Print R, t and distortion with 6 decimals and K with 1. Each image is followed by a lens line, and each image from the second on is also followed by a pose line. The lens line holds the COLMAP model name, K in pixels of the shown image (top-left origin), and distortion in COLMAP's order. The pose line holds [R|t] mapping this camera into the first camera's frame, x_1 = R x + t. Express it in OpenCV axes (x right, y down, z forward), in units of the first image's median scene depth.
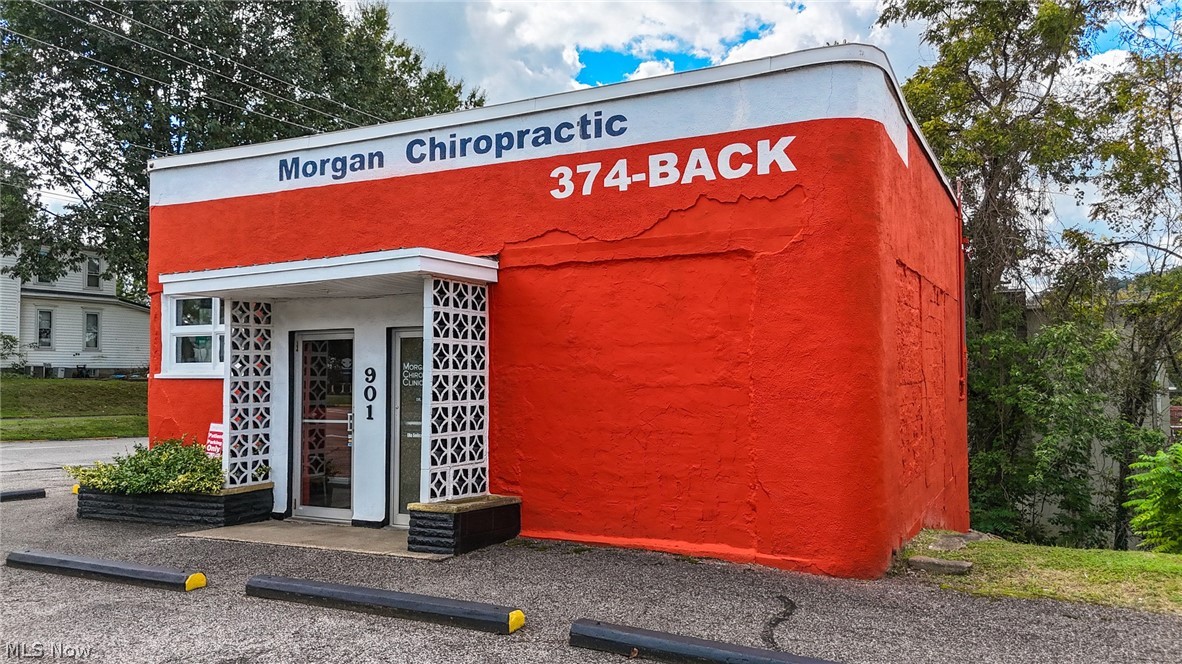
lens RADIAL K [[918.4, 0, 591.0], [0, 918.4, 332.0], [0, 0, 1]] dist [0.110045, -0.158043]
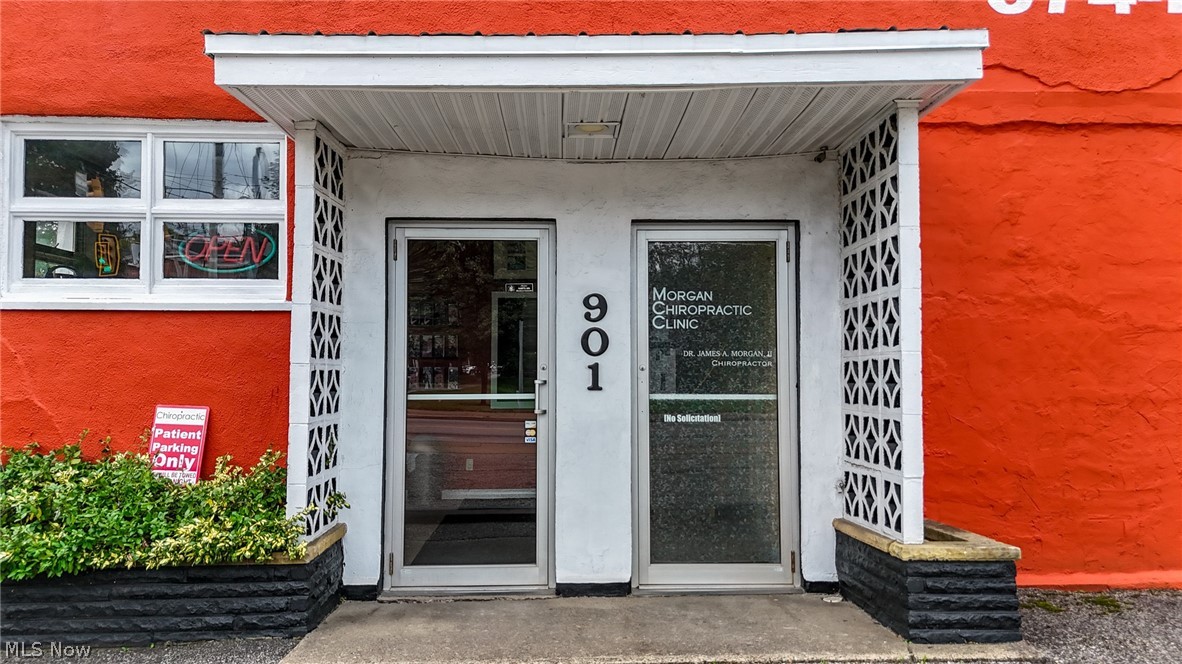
lens RADIAL K [[918.4, 0, 591.0], [0, 918.4, 332.0], [0, 0, 1]] dist [0.110045, -0.158043]
pose [[0.866500, 0.024566, 0.498572, -0.555382], [-0.025964, 0.999654, -0.004131, 0.069191], [-0.498501, -0.009365, 0.866839, 0.600095]]
